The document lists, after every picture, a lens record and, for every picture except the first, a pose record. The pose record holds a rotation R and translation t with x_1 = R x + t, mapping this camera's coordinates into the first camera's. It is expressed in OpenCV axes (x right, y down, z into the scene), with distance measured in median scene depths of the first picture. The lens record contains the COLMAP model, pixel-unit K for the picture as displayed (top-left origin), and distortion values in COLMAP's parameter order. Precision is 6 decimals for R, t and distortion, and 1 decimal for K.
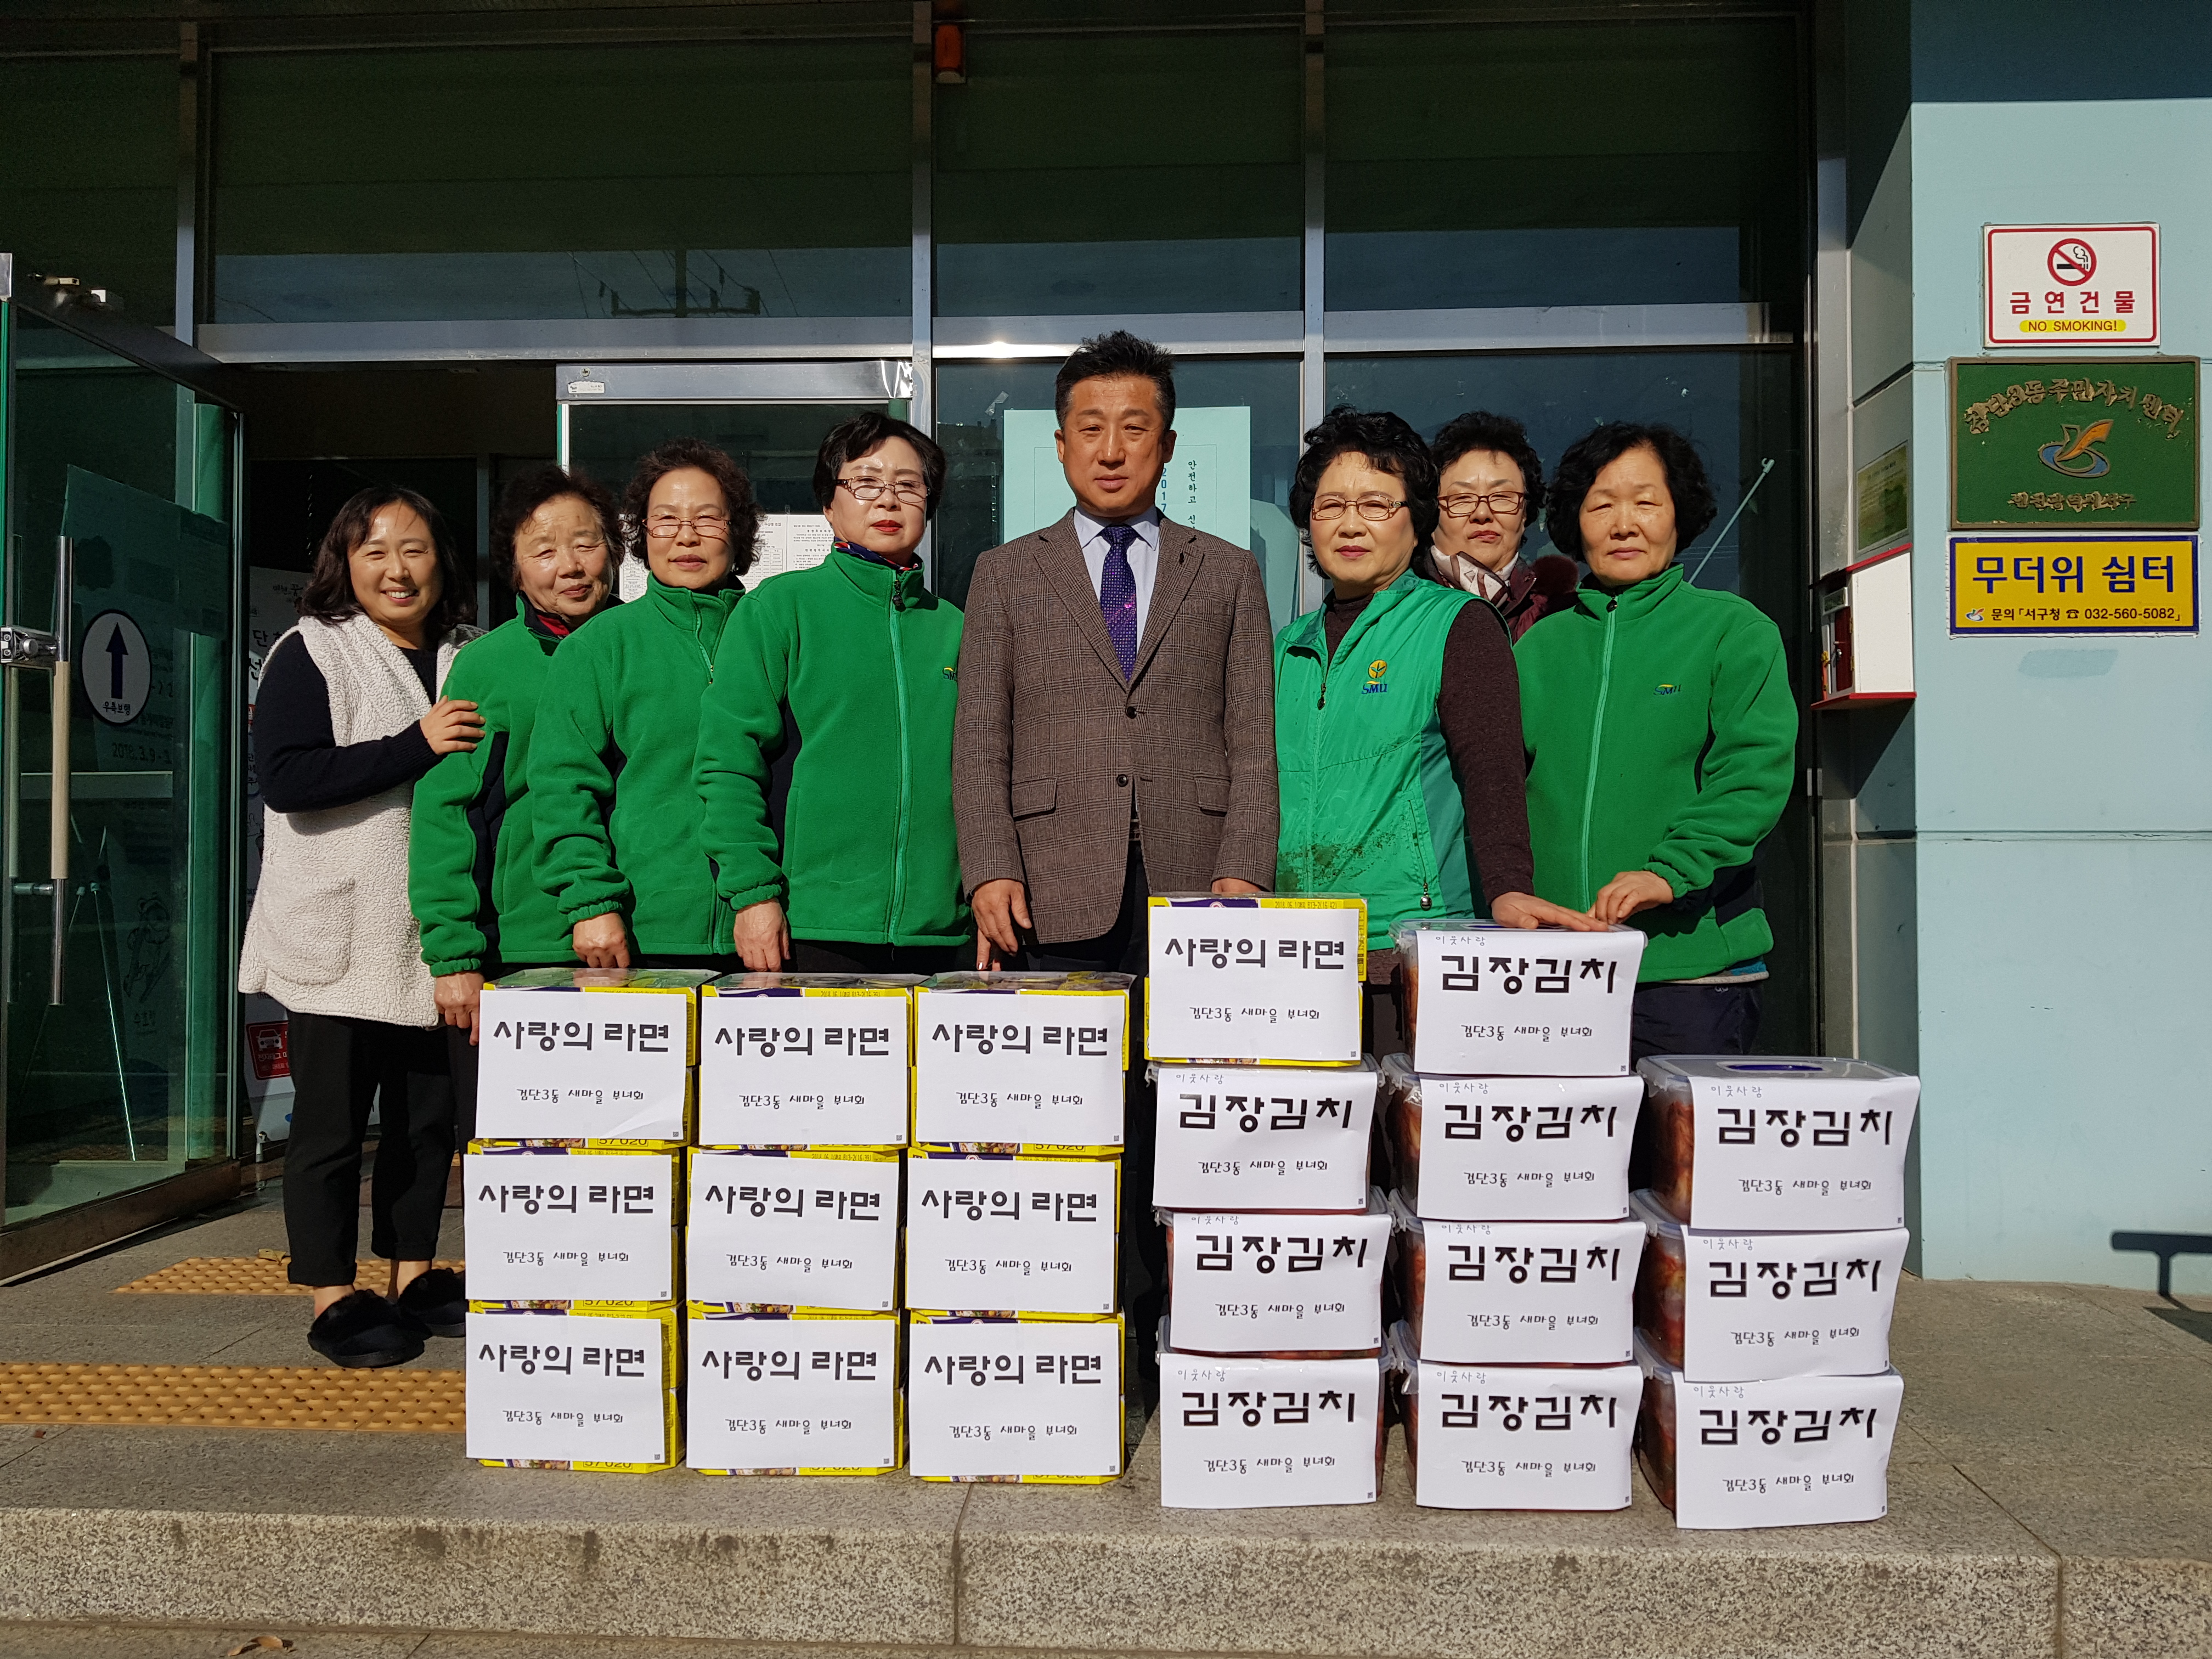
lens RADIAL K [[1713.6, 0, 1137.9], [0, 1713.6, 820.2], [0, 0, 1]] dist [0.039676, -0.026224]
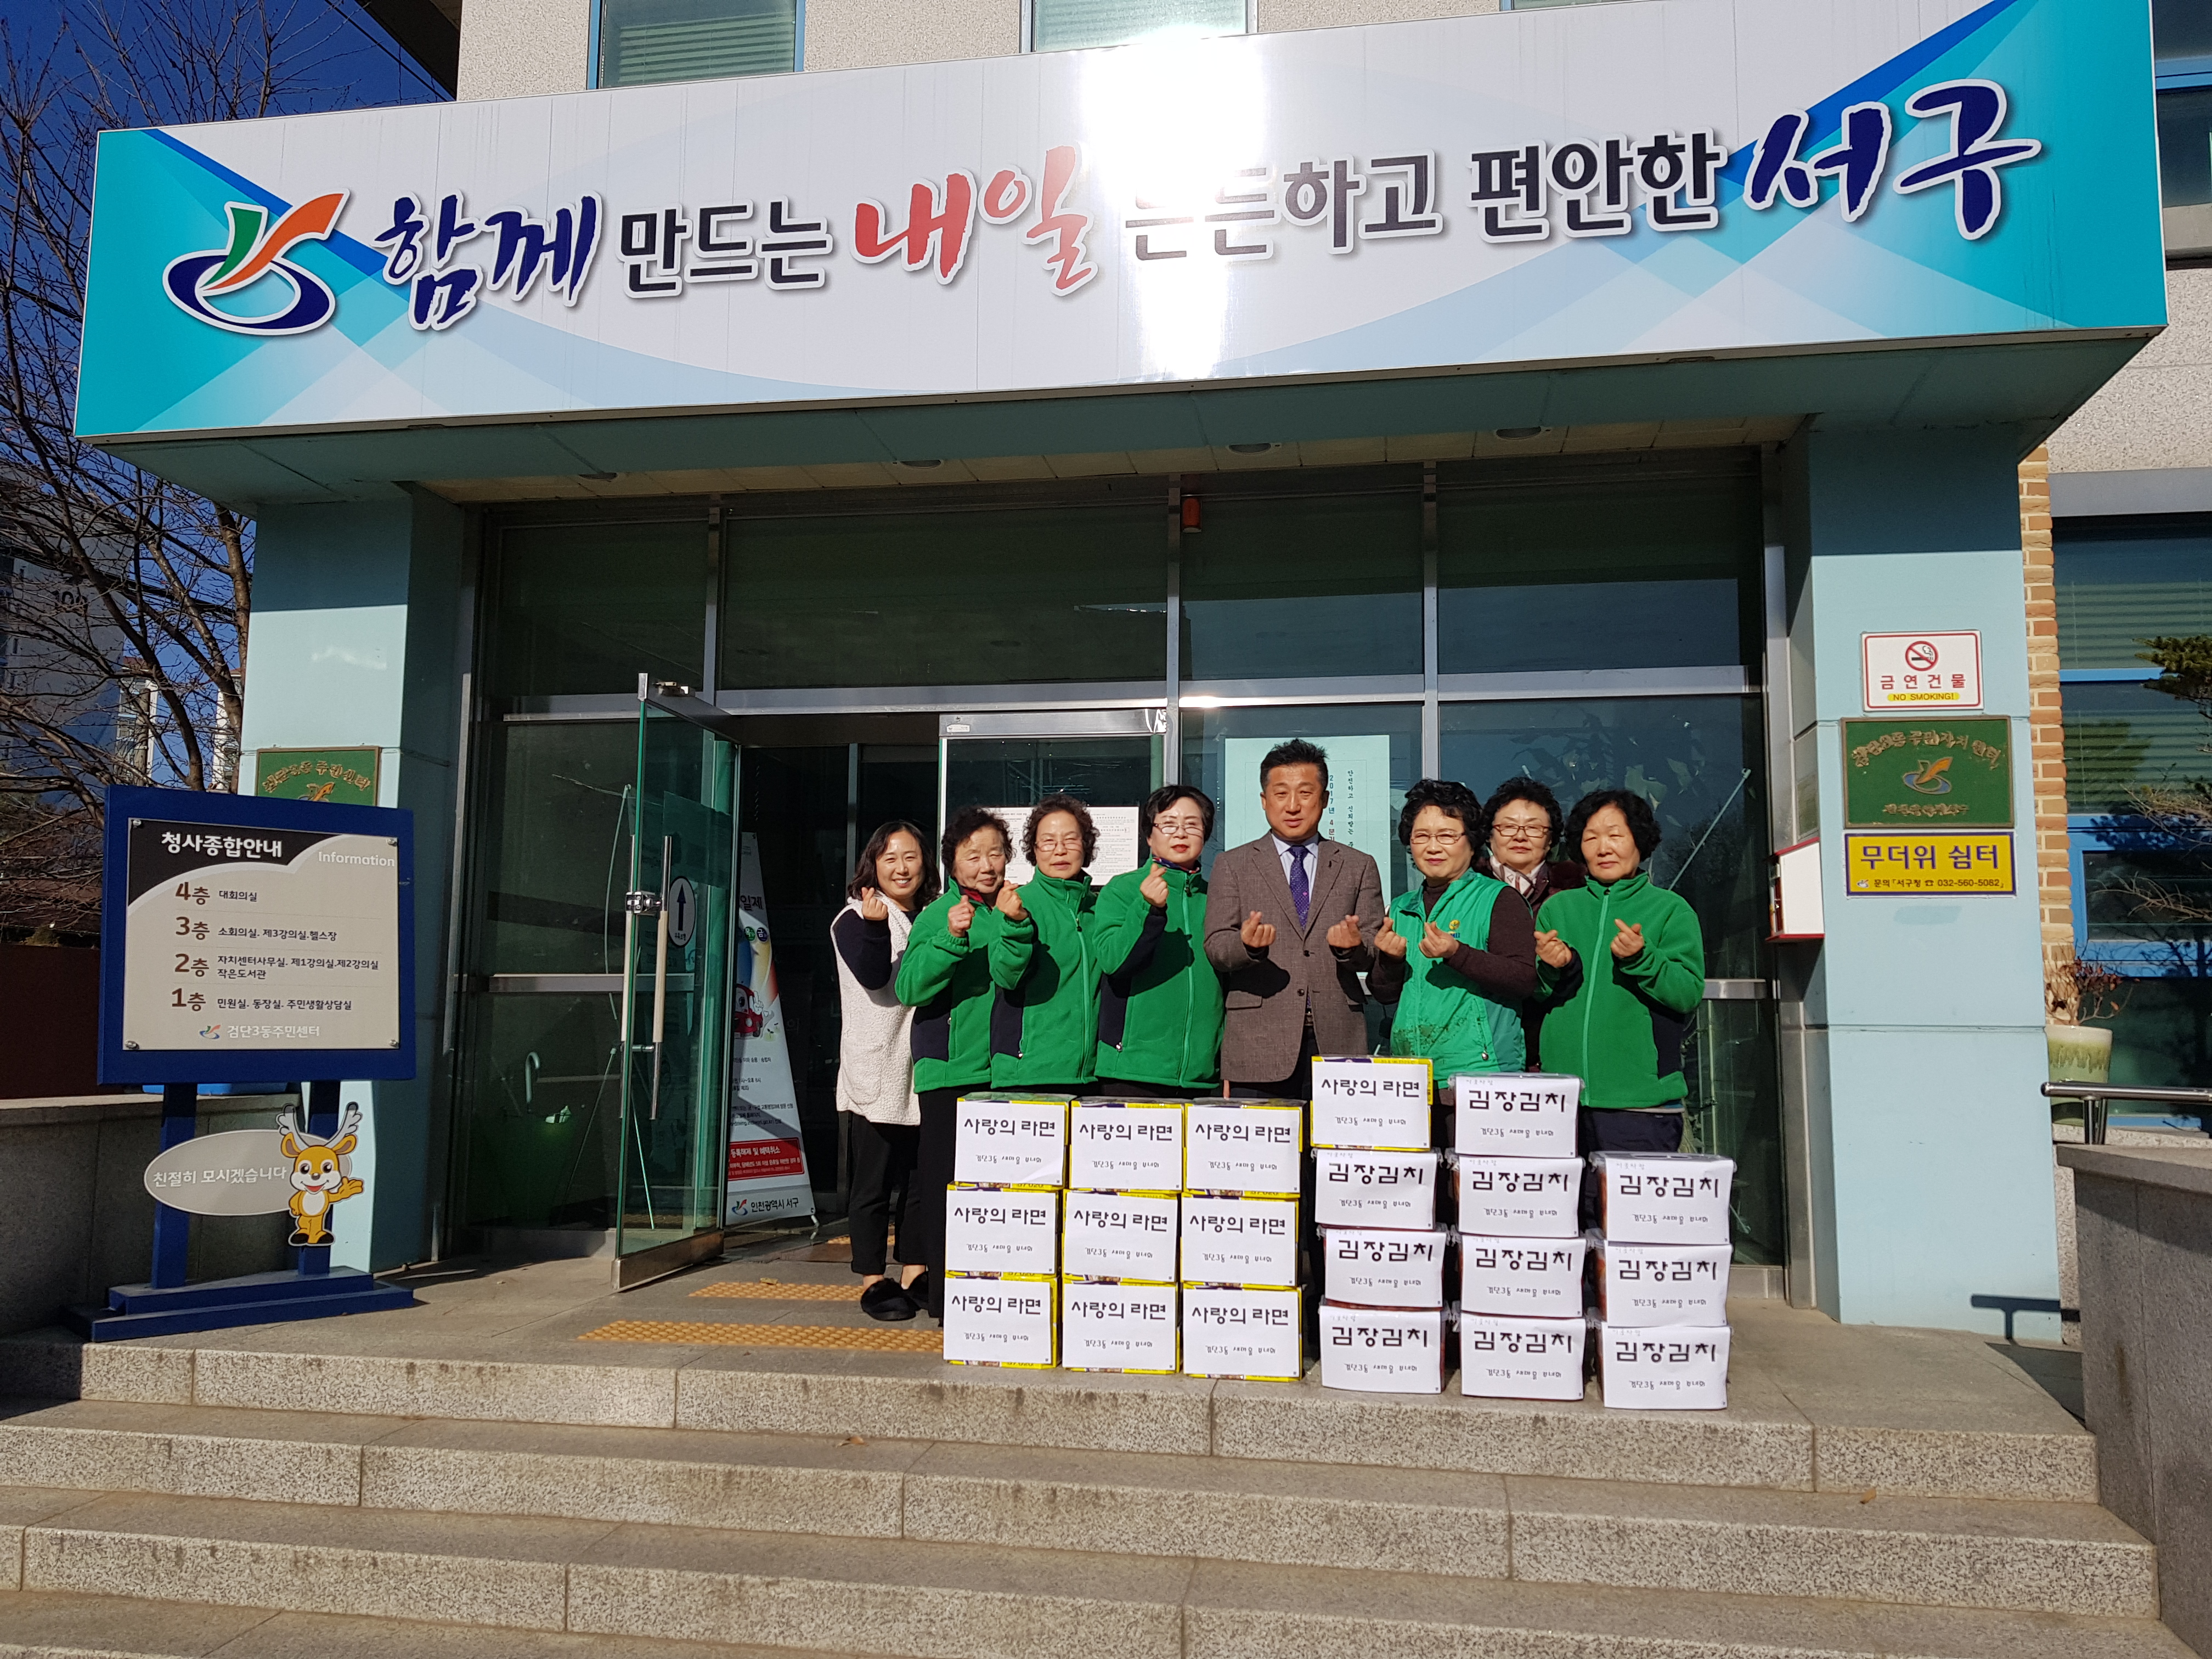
lens RADIAL K [[1713.6, 0, 1076.2], [0, 1713.6, 832.2], [0, 0, 1]] dist [0.039676, -0.026224]
pose [[0.988200, -0.007886, -0.152968, 0.035098], [-0.006717, 0.995482, -0.094711, -0.017628], [0.153024, 0.094620, 0.983682, -0.784357]]
